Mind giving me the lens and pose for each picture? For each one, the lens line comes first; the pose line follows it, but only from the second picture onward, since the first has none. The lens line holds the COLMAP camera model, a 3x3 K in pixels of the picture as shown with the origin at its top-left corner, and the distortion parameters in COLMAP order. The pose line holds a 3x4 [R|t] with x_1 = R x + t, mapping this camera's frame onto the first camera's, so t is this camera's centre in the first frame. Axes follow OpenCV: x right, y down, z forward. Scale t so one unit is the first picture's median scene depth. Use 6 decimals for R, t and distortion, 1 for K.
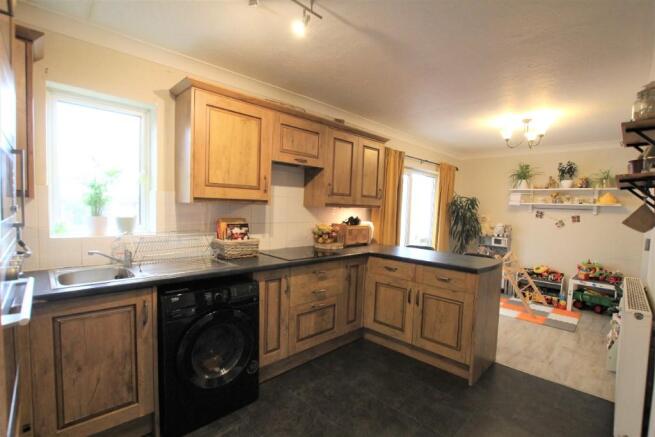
lens RADIAL K [[305.5, 0, 330.9], [0, 305.5, 224.4], [0, 0, 1]] dist [-0.026864, 0.000527]
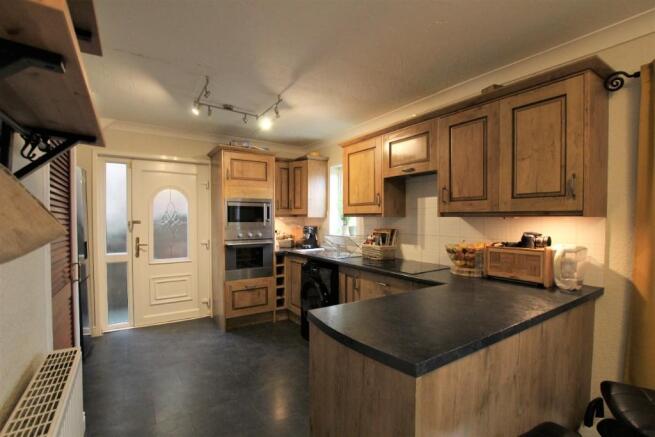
lens RADIAL K [[305.5, 0, 330.9], [0, 305.5, 224.4], [0, 0, 1]] dist [-0.026864, 0.000527]
pose [[-0.190602, -0.012714, -0.981585, 0.954387], [-0.064975, 0.997887, -0.000308, -0.022750], [0.979515, 0.063720, -0.191025, 1.023151]]
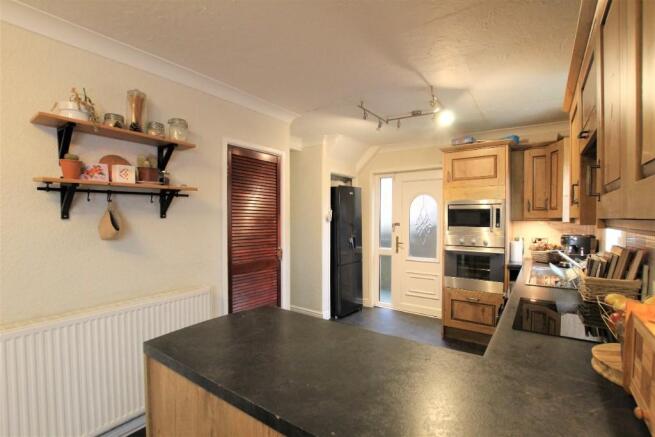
lens RADIAL K [[305.5, 0, 330.9], [0, 305.5, 224.4], [0, 0, 1]] dist [-0.026864, 0.000527]
pose [[-0.984260, -0.029106, -0.174311, 0.428018], [-0.042840, 0.996221, 0.075553, -0.088629], [0.171453, 0.081831, -0.981788, 1.510756]]
